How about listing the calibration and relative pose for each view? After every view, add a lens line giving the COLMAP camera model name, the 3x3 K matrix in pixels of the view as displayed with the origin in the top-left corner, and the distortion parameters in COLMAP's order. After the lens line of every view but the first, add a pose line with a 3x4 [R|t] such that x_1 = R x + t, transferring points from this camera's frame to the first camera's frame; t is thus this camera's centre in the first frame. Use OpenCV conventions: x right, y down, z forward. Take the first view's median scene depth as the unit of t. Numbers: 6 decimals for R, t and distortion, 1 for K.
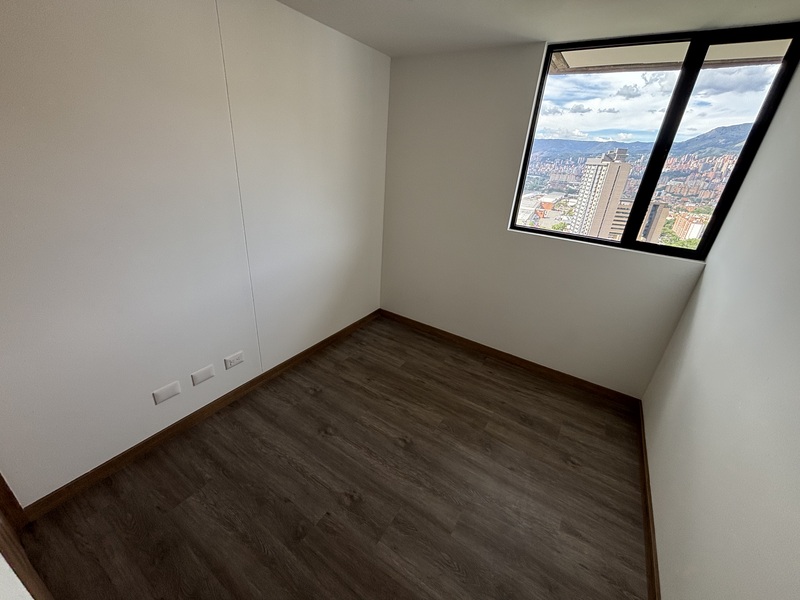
lens RADIAL K [[324.4, 0, 403.0], [0, 324.4, 298.3], [0, 0, 1]] dist [-0.000150, 0.002148]
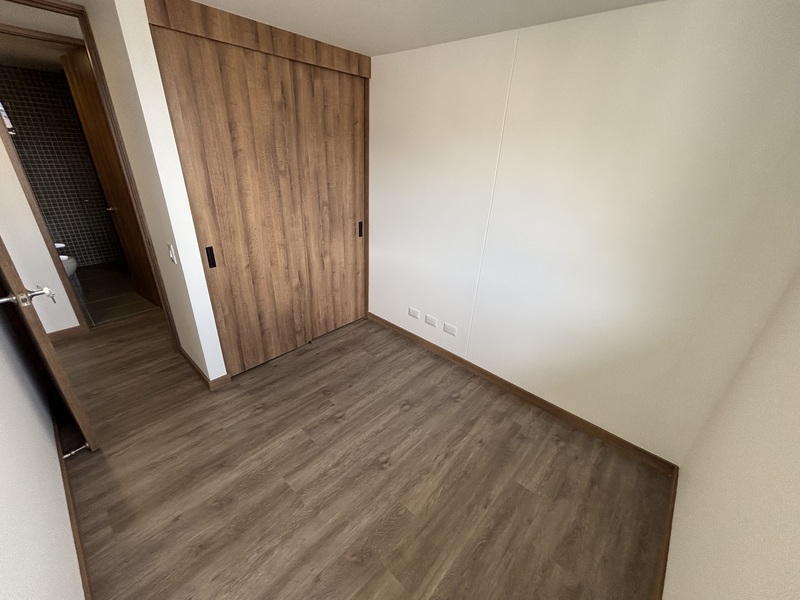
lens RADIAL K [[324.4, 0, 398.3], [0, 324.4, 297.3], [0, 0, 1]] dist [-0.000150, 0.002148]
pose [[-0.168029, 0.346063, -0.923042, 0.756428], [-0.456030, 0.802850, 0.384016, -0.356440], [0.873958, 0.485461, 0.022913, 0.822488]]
